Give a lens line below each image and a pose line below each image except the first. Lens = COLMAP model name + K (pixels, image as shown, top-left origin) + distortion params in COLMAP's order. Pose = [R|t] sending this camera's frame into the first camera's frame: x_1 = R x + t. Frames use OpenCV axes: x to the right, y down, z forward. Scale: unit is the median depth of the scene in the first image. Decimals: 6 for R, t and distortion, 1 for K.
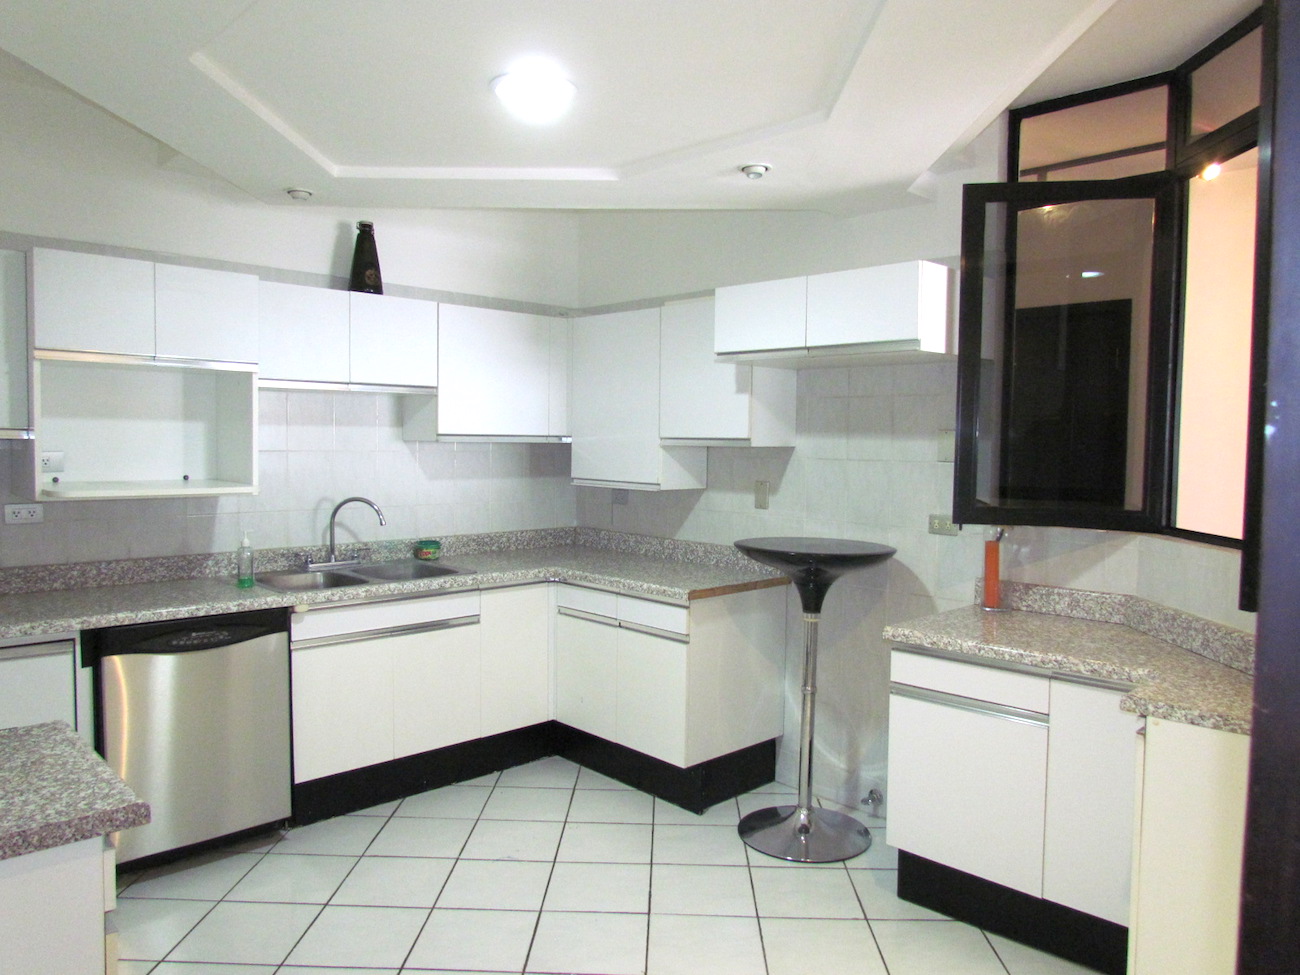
lens RADIAL K [[935.7, 0, 650.0], [0, 935.7, 487.5], [0, 0, 1]] dist [0.020611, 0.000827]
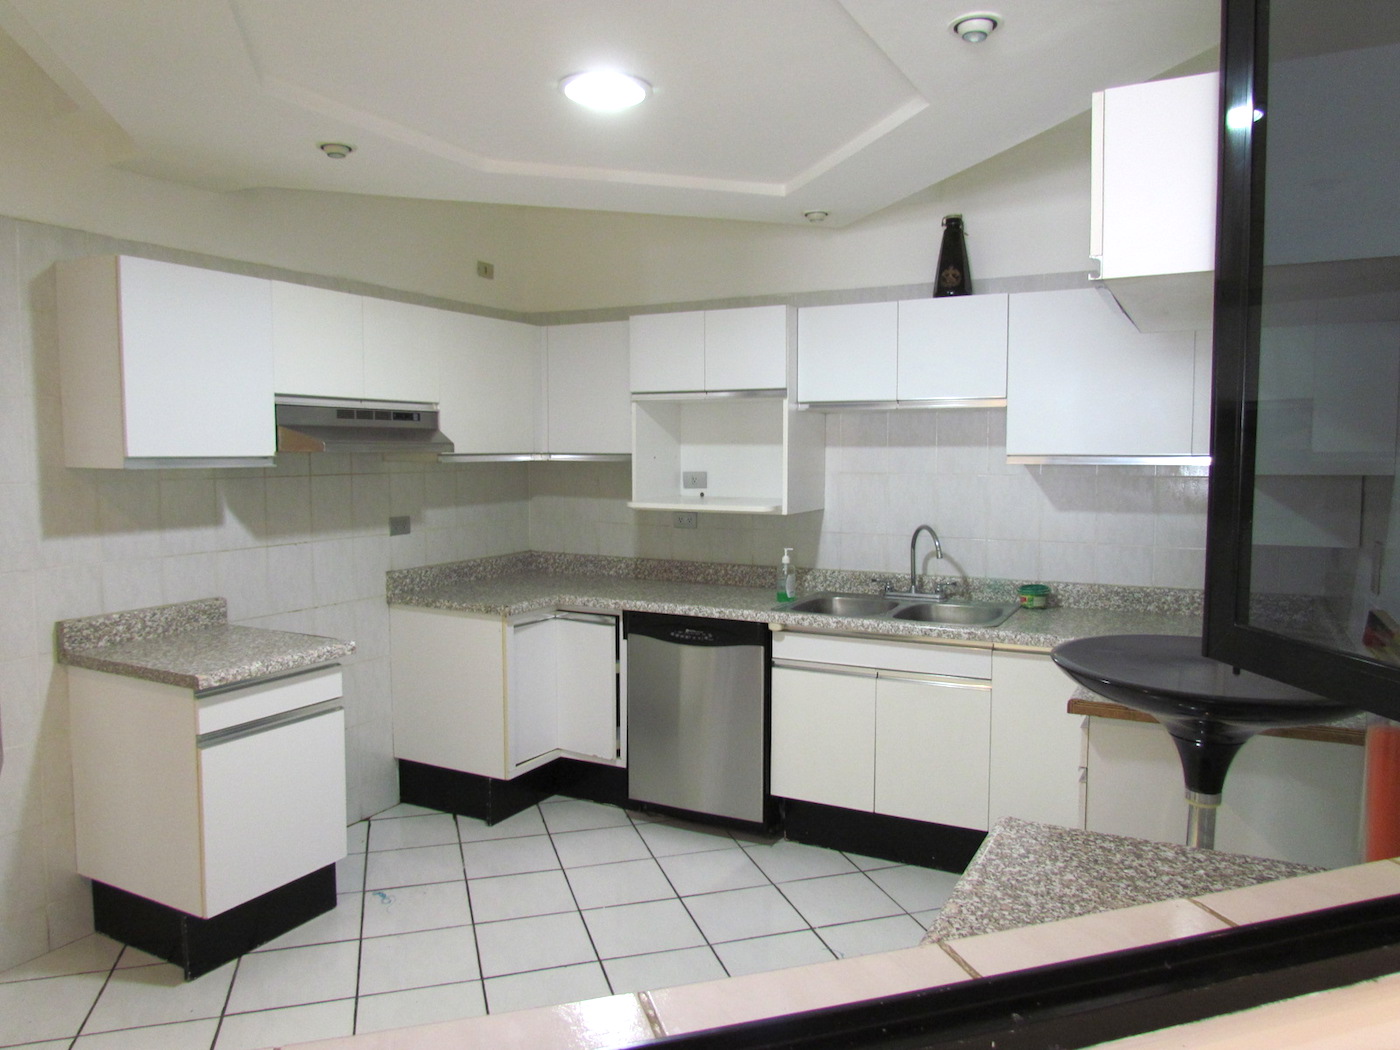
lens RADIAL K [[1012.4, 0, 700.0], [0, 1012.4, 525.0], [0, 0, 1]] dist [-0.009270, -0.003048]
pose [[0.331893, 0.056968, -0.941595, 0.605398], [-0.046555, 0.997948, 0.043968, -0.025391], [0.942167, 0.029243, 0.333864, 0.526744]]
